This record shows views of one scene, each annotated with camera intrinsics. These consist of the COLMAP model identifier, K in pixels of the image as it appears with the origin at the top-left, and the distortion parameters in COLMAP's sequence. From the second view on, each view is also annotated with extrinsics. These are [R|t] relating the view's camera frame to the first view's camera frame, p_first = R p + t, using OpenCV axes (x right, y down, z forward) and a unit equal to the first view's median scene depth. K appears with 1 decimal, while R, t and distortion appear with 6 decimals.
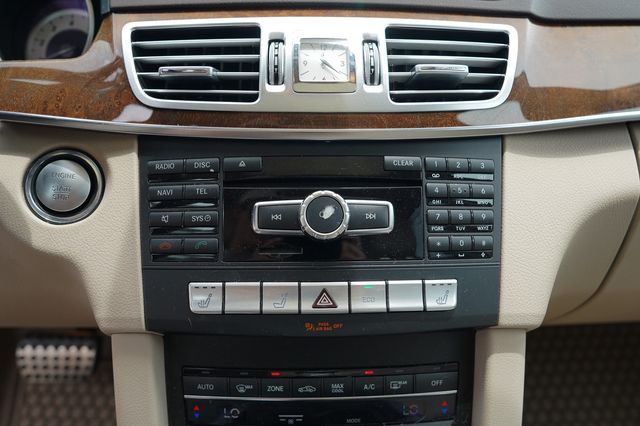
lens RADIAL K [[442.3, 0, 318.3], [0, 442.3, 218.3], [0, 0, 1]] dist [-0.065850, 0.029400]
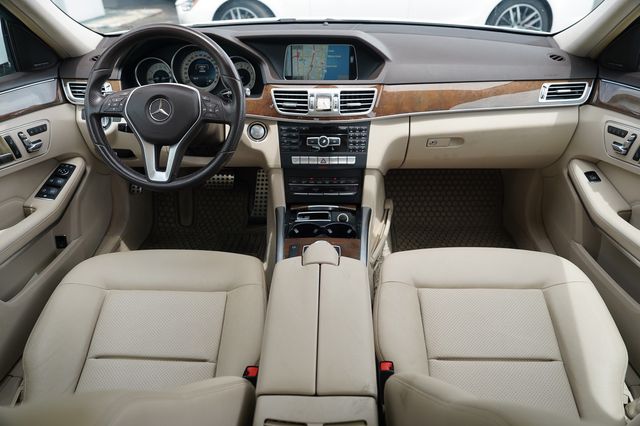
lens RADIAL K [[442.3, 0, 315.7], [0, 442.3, 219.0], [0, 0, 1]] dist [-0.065850, 0.029400]
pose [[0.998416, 0.021429, -0.052029, 0.167107], [-0.001720, 0.935831, 0.352445, -0.765086], [0.056243, -0.351797, 0.934385, -3.064415]]
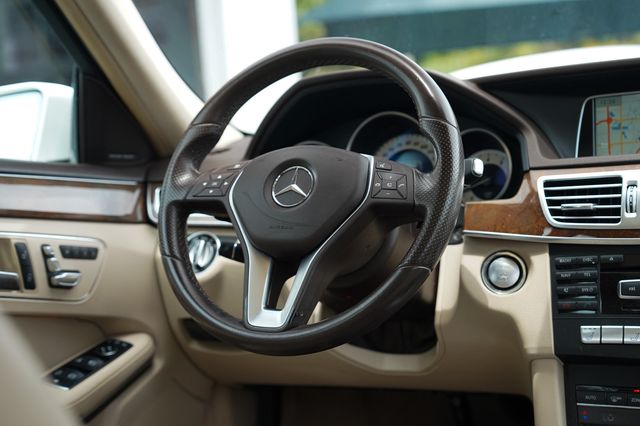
lens RADIAL K [[1056.0, 0, 319.0], [0, 1056.0, 211.7], [0, 0, 1]] dist [0.179047, 0.000000]
pose [[0.886412, -0.040745, -0.461100, 0.739643], [-0.034174, 0.987640, -0.152968, 0.368462], [0.461634, 0.151350, 0.874064, -3.164214]]
